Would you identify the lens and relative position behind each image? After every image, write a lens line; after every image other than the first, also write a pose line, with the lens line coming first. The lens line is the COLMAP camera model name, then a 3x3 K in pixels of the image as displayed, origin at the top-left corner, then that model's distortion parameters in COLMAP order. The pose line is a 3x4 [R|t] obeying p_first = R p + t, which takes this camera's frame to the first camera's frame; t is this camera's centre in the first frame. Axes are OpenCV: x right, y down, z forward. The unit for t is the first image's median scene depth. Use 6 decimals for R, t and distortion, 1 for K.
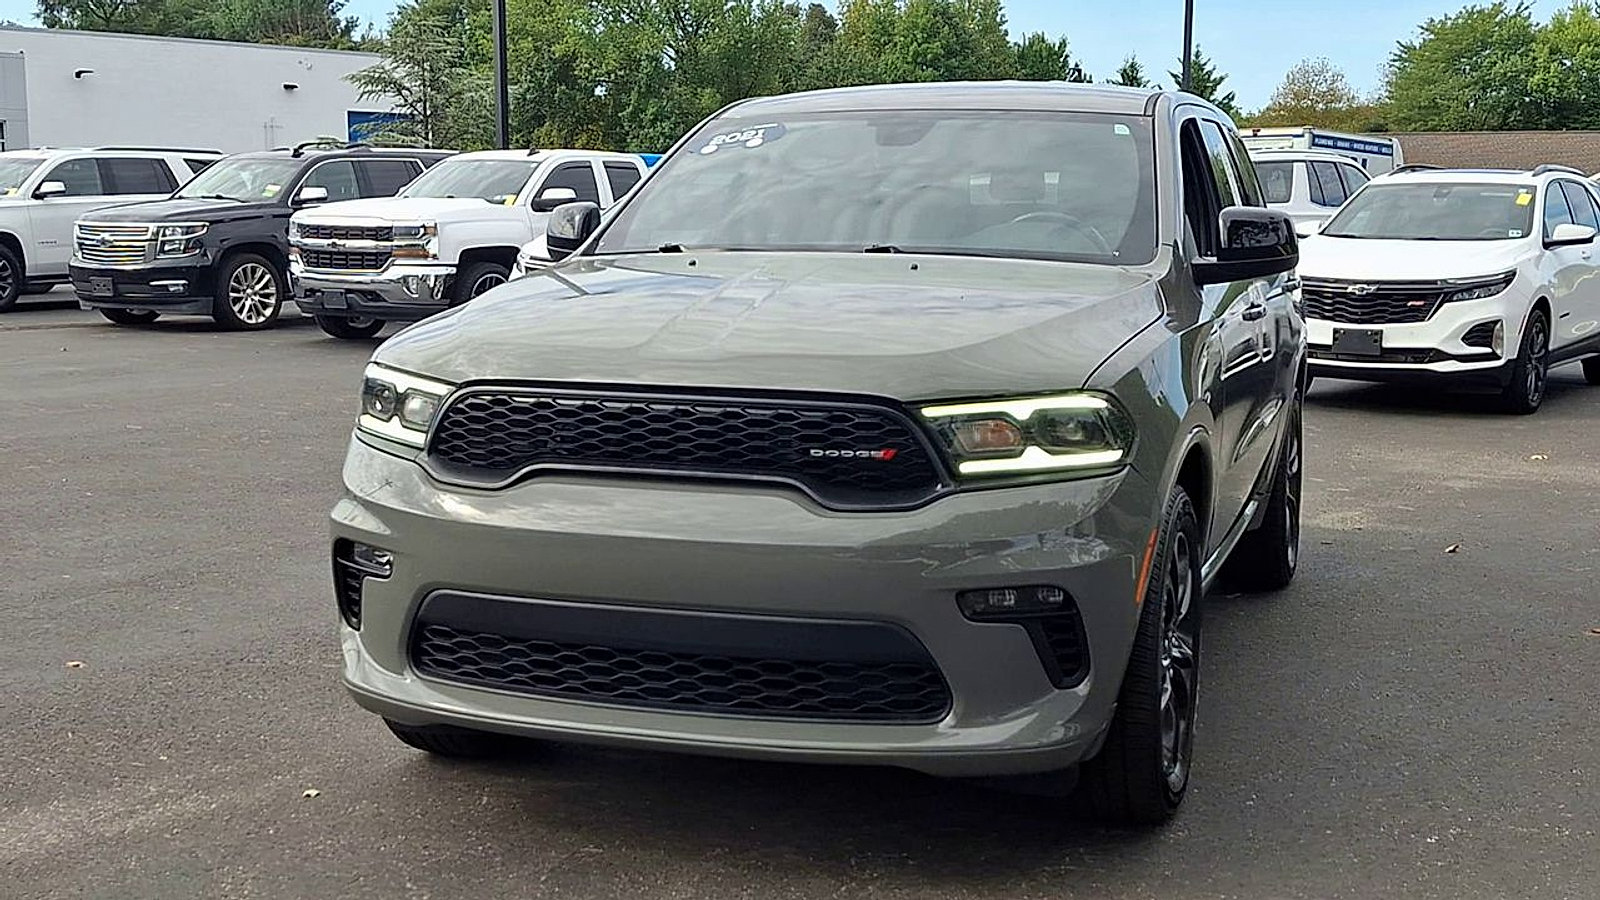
lens RADIAL K [[2080.0, 0, 765.2], [0, 2080.0, 458.5], [0, 0, 1]] dist [0.231149, -0.561249]
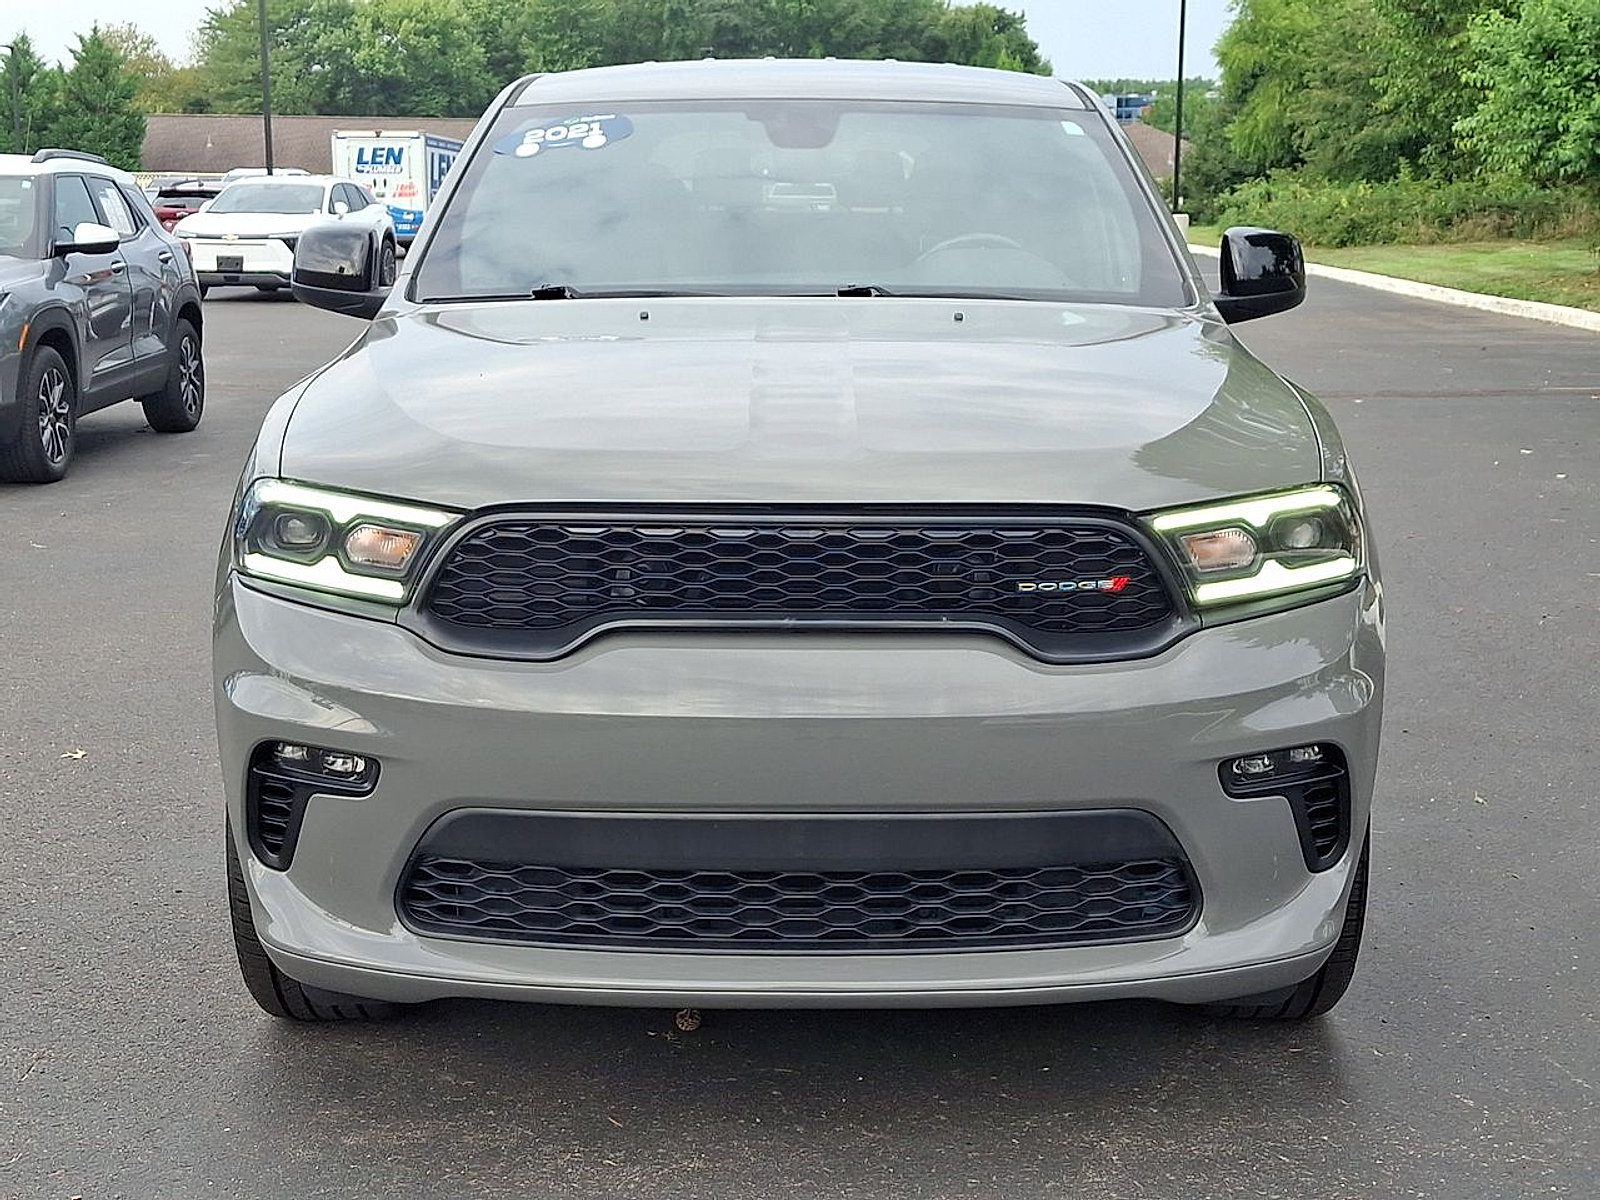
lens RADIAL K [[2446.3, 0, 800.0], [0, 2446.3, 600.0], [0, 0, 1]] dist [-0.028184, -0.083035]
pose [[0.946368, -0.059484, 0.317567, -0.307404], [0.044981, 0.997591, 0.052814, -0.044730], [-0.319943, -0.035697, 0.946764, 0.203197]]
